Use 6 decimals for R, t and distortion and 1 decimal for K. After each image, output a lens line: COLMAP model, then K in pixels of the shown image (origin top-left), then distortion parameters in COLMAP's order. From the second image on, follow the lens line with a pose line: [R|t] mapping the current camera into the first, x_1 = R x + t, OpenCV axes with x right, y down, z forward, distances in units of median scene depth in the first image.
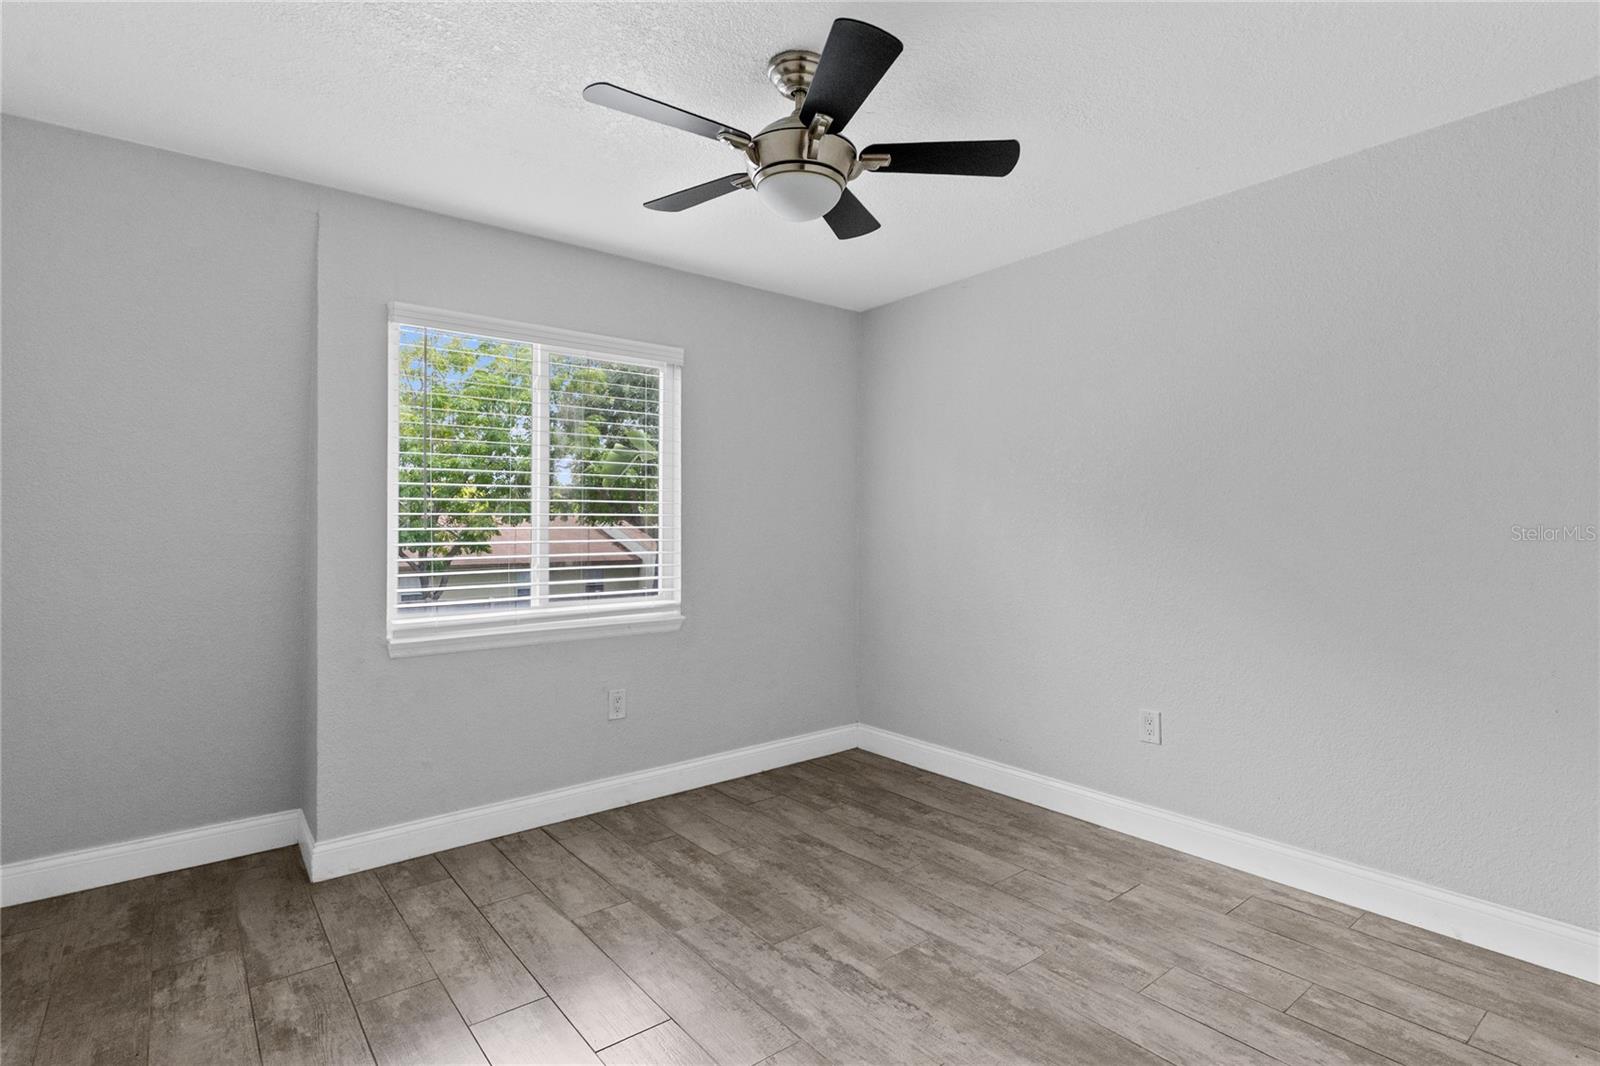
lens RADIAL K [[762.2, 0, 783.9], [0, 762.2, 531.6], [0, 0, 1]] dist [0.000566, 0.000472]
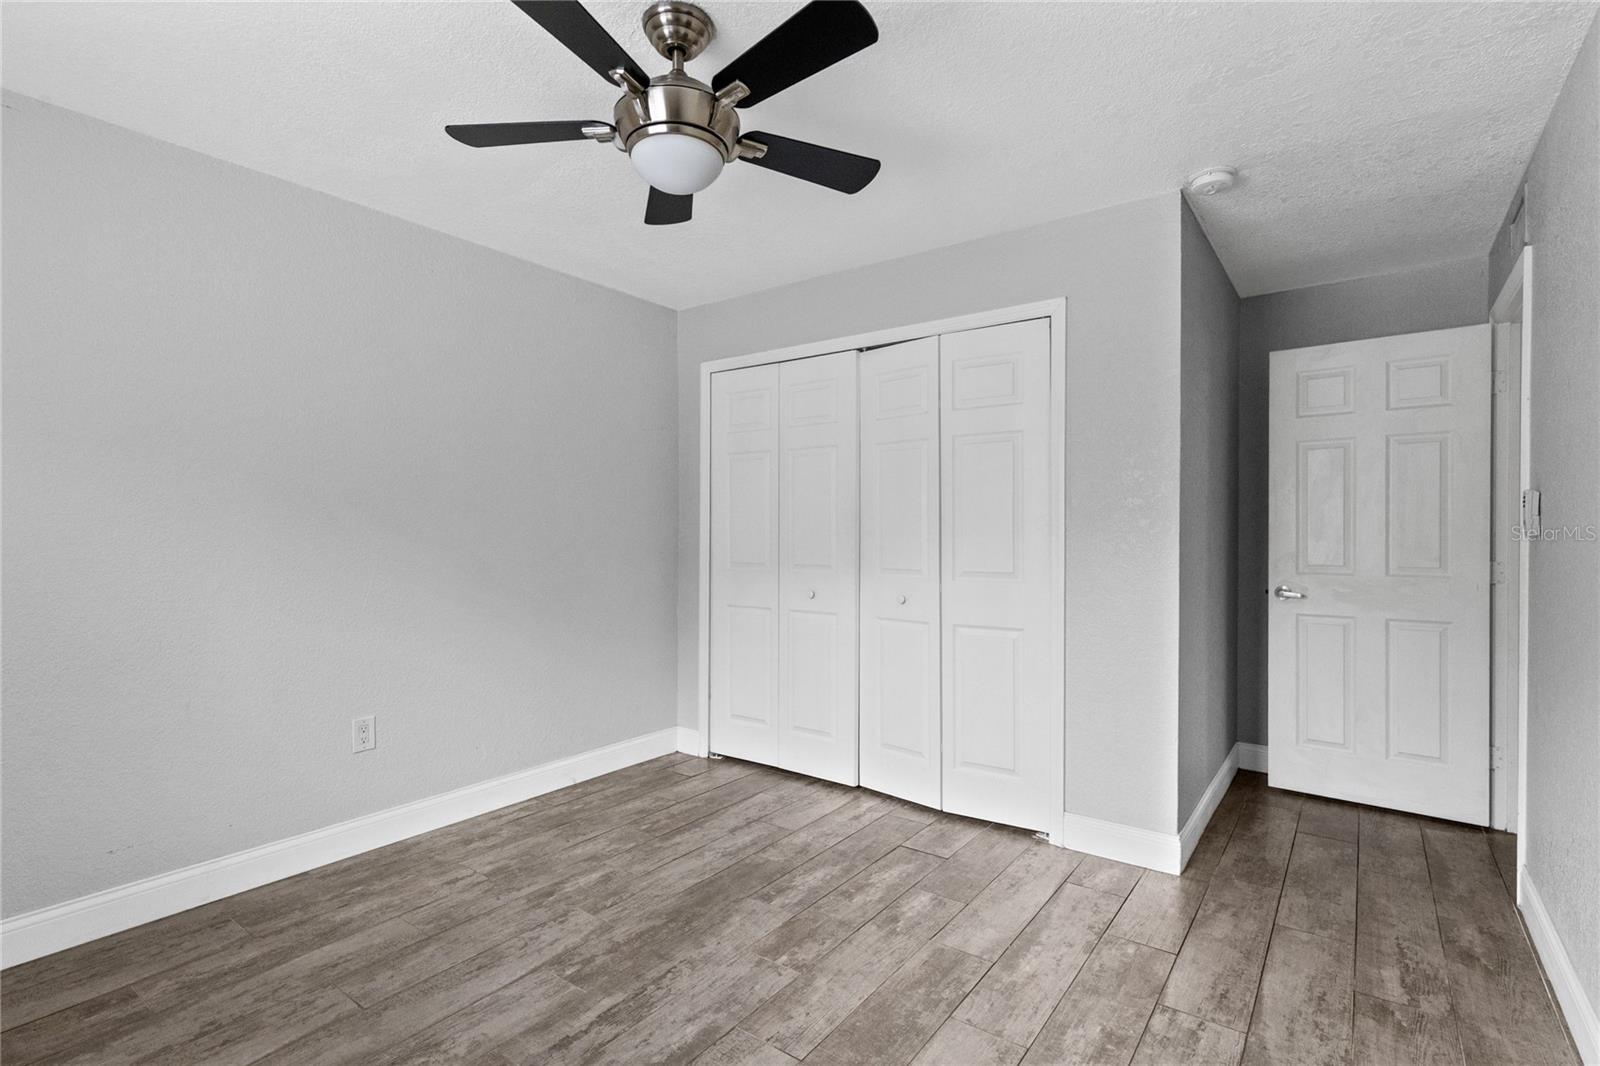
lens RADIAL K [[762.2, 0, 786.4], [0, 762.2, 533.4], [0, 0, 1]] dist [0.000566, 0.000472]
pose [[-0.237309, -0.005105, 0.971421, -0.733257], [0.007665, 0.999945, 0.007127, -0.006278], [-0.971404, 0.009138, -0.237257, 0.865961]]
